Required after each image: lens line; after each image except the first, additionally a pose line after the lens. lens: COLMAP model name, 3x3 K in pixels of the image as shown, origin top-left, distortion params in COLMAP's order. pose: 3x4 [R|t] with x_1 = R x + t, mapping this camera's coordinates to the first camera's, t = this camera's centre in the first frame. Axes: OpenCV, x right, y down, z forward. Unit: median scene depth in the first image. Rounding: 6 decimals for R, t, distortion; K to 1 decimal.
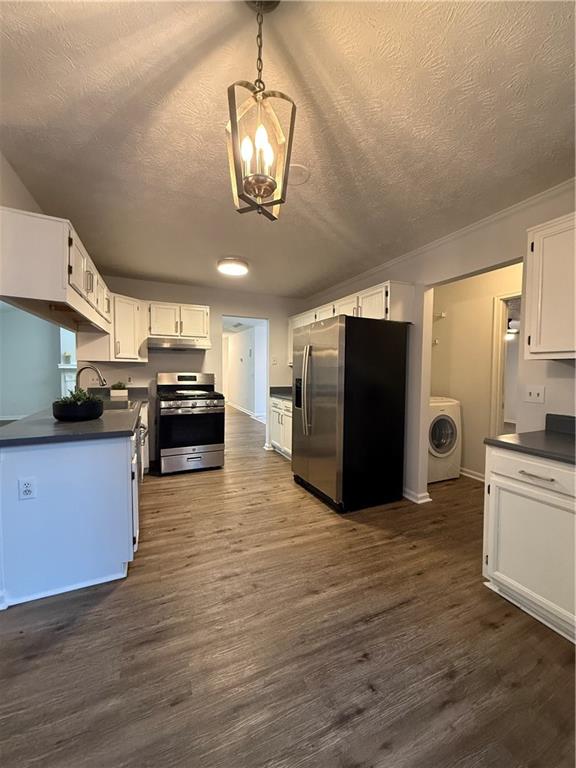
lens RADIAL K [[306.1, 0, 289.3], [0, 306.1, 383.8], [0, 0, 1]] dist [0.000356, 0.000223]
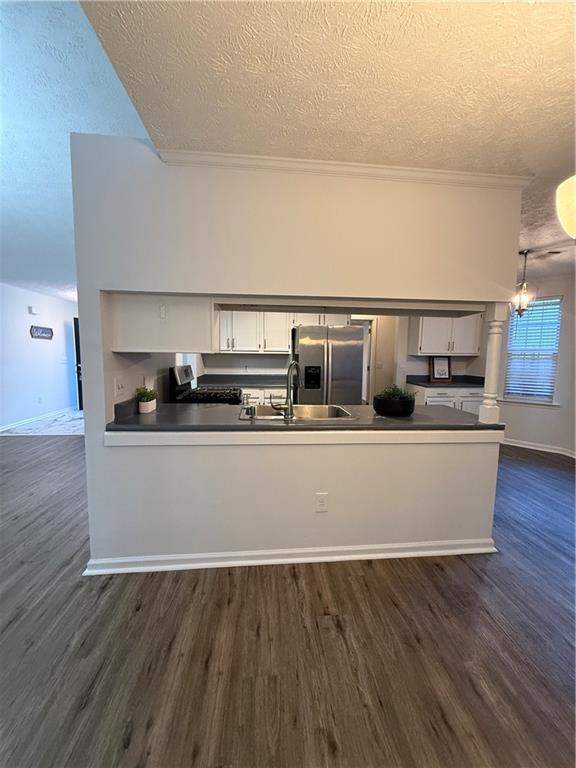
lens RADIAL K [[306.1, 0, 289.8], [0, 306.1, 381.8], [0, 0, 1]] dist [0.000356, 0.000223]
pose [[0.307906, -0.082741, 0.947812, -1.973135], [0.034174, 0.996530, 0.075892, -0.082310], [-0.950803, 0.009023, 0.309665, 1.130516]]
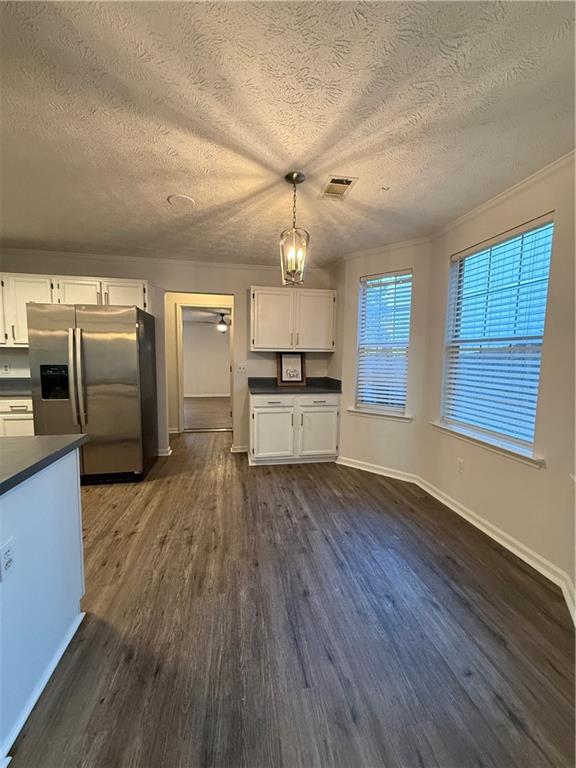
lens RADIAL K [[306.1, 0, 290.5], [0, 306.1, 384.7], [0, 0, 1]] dist [0.000356, 0.000223]
pose [[0.226546, -0.090109, 0.969823, -1.050257], [0.032635, 0.995855, 0.084904, -0.018533], [-0.973454, 0.012416, 0.228547, 0.260608]]
